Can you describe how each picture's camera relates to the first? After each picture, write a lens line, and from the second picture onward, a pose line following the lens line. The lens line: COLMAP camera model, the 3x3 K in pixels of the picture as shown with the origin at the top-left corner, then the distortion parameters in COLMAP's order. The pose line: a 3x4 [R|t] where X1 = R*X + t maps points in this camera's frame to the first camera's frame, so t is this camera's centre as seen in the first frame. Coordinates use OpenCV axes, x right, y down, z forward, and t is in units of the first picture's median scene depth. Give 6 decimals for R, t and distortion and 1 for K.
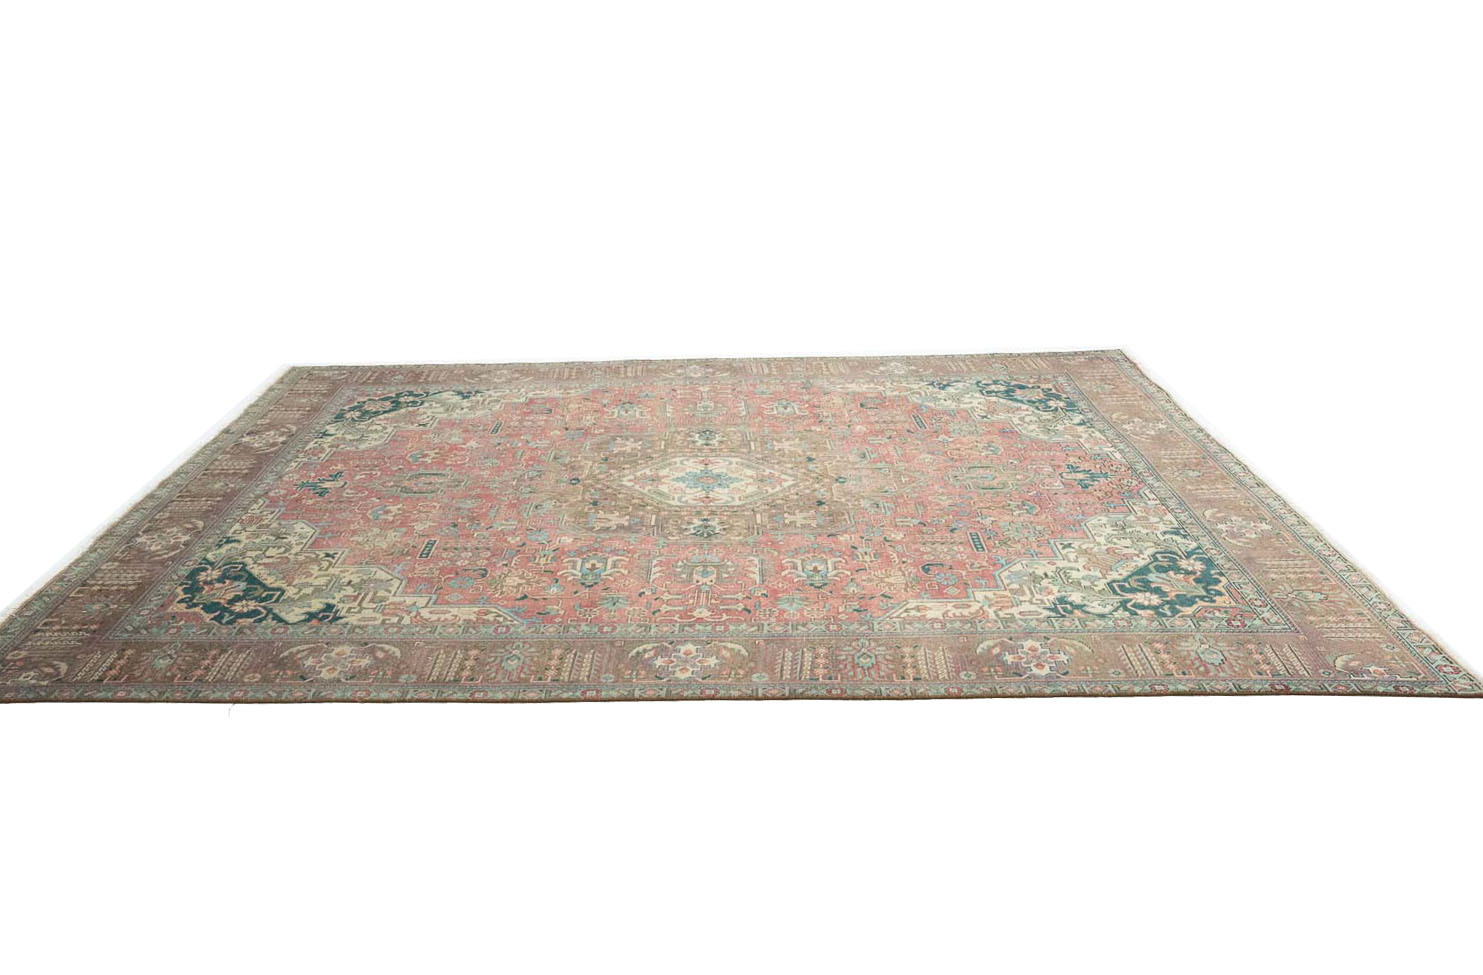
lens RADIAL K [[1276.0, 0, 724.1], [0, 1276.0, 487.5], [0, 0, 1]] dist [-0.000622, 0.001709]
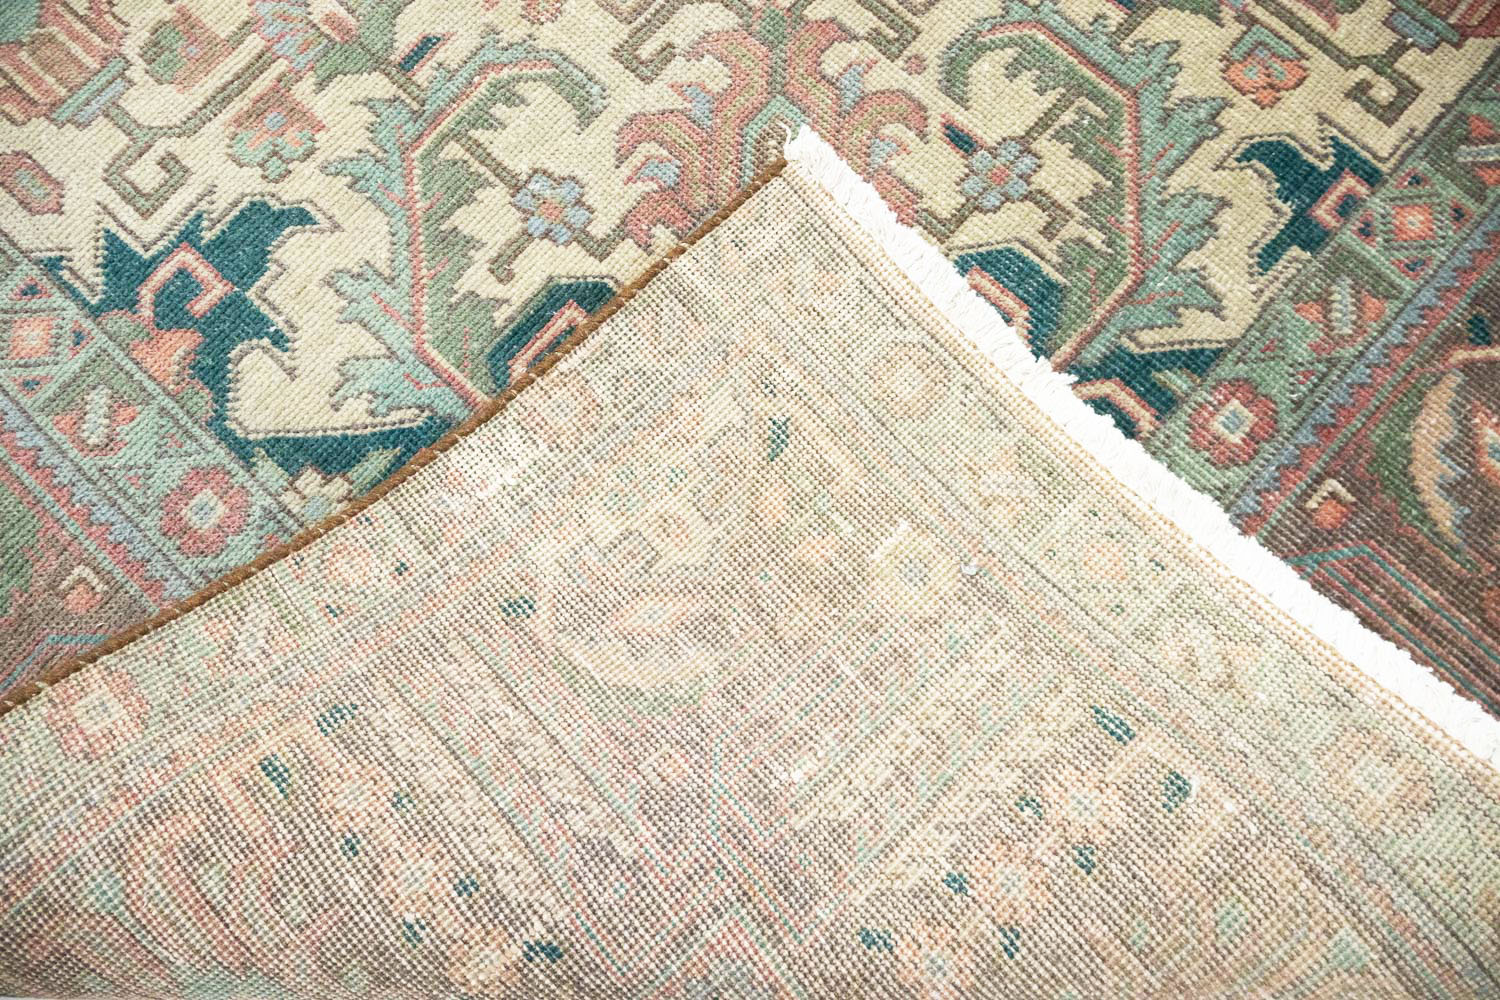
lens RADIAL K [[1239.7, 0, 740.0], [0, 1239.7, 498.2], [0, 0, 1]] dist [-0.001407, -0.001837]
pose [[-0.744212, -0.638205, 0.197086, -0.395724], [0.274951, -0.023801, 0.961164, -0.261472], [-0.608729, 0.769498, 0.193188, 1.308202]]
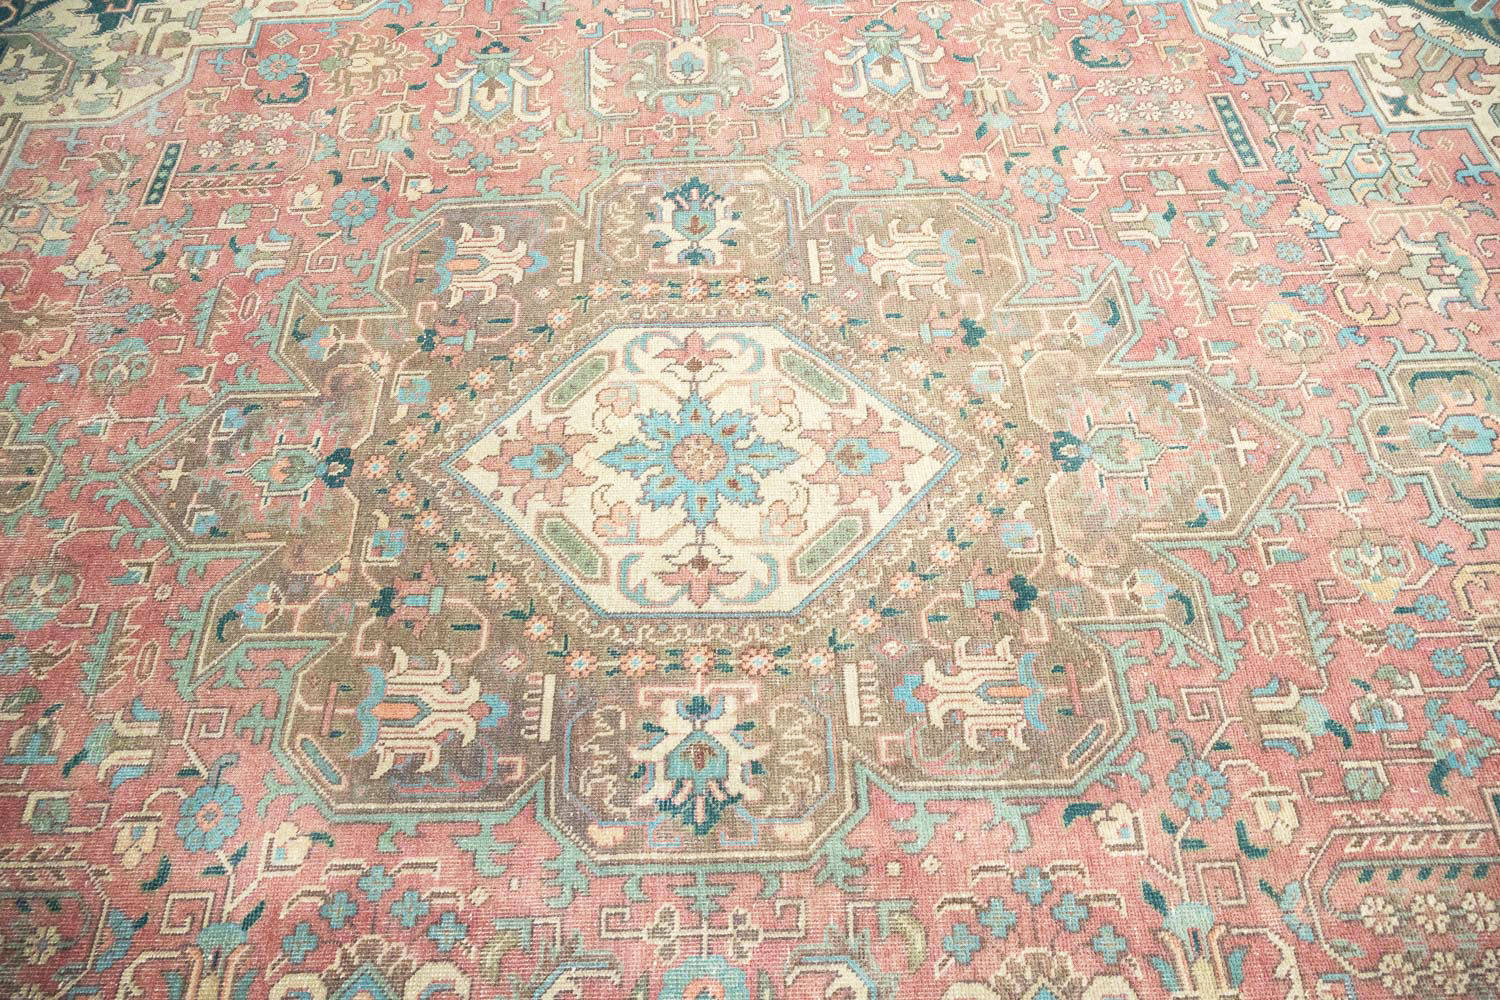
lens RADIAL K [[1239.7, 0, 740.0], [0, 1239.7, 498.2], [0, 0, 1]] dist [-0.001407, -0.001837]
pose [[0.999548, -0.029565, -0.005385, 0.000114], [0.027629, 0.833575, 0.551716, -0.215307], [-0.011823, -0.551615, 0.834015, 0.784837]]
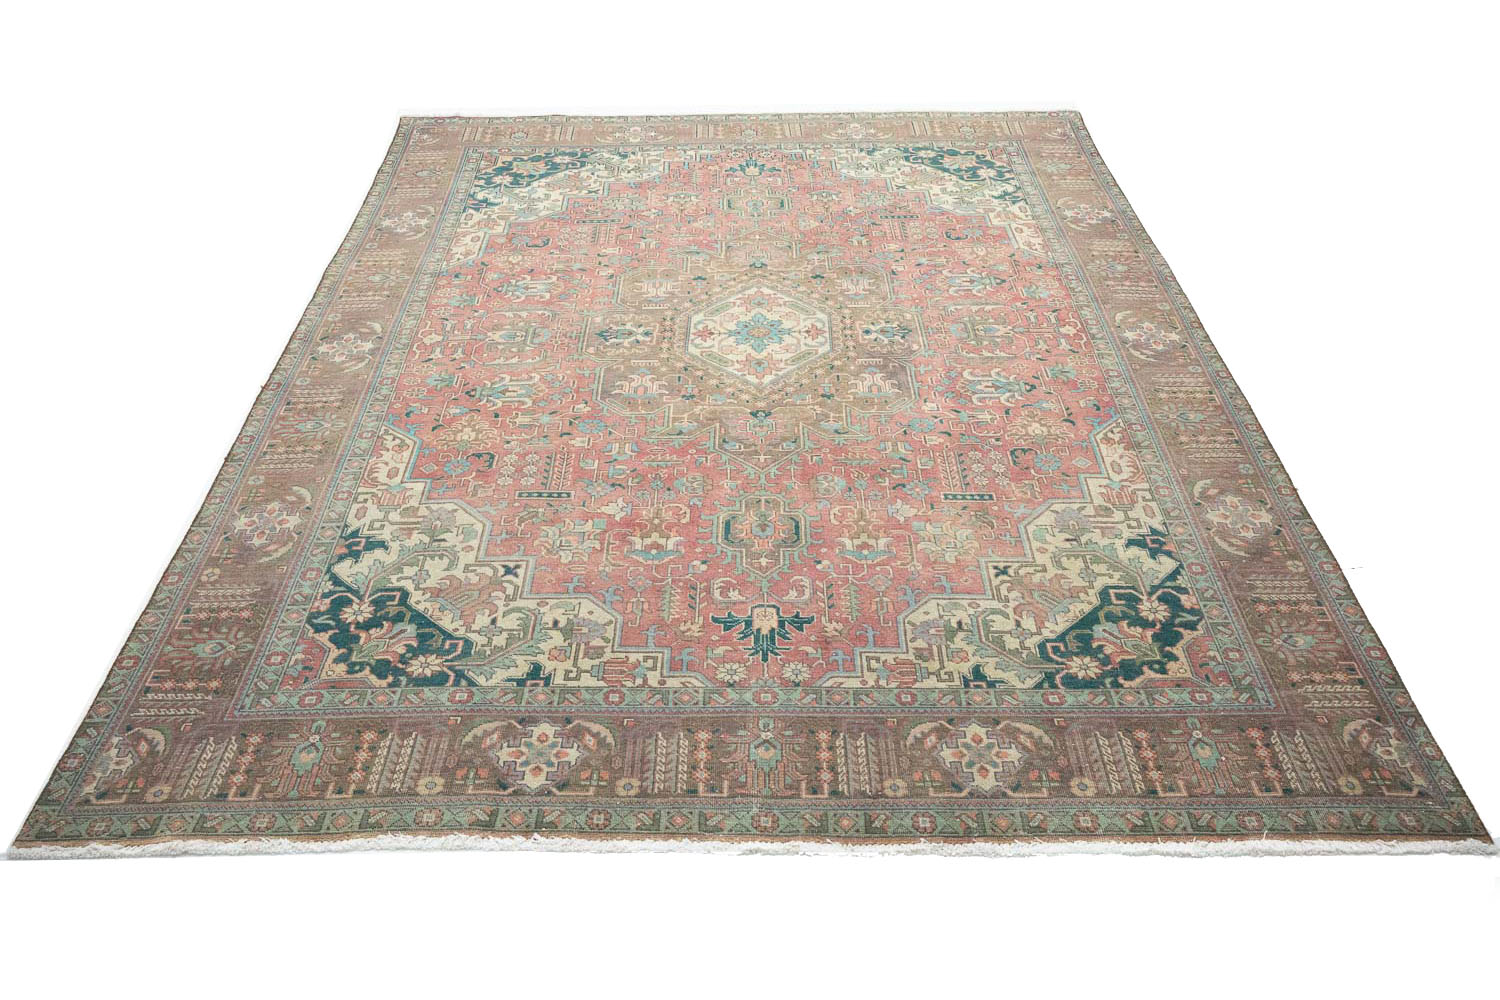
lens RADIAL K [[1220.0, 0, 738.3], [0, 1220.0, 500.2], [0, 0, 1]] dist [-0.002341, 0.003205]
pose [[-0.013332, -0.603871, 0.796971, -0.882598], [0.379565, 0.734328, 0.562755, -0.468156], [-0.925069, 0.310005, 0.219418, 0.966027]]
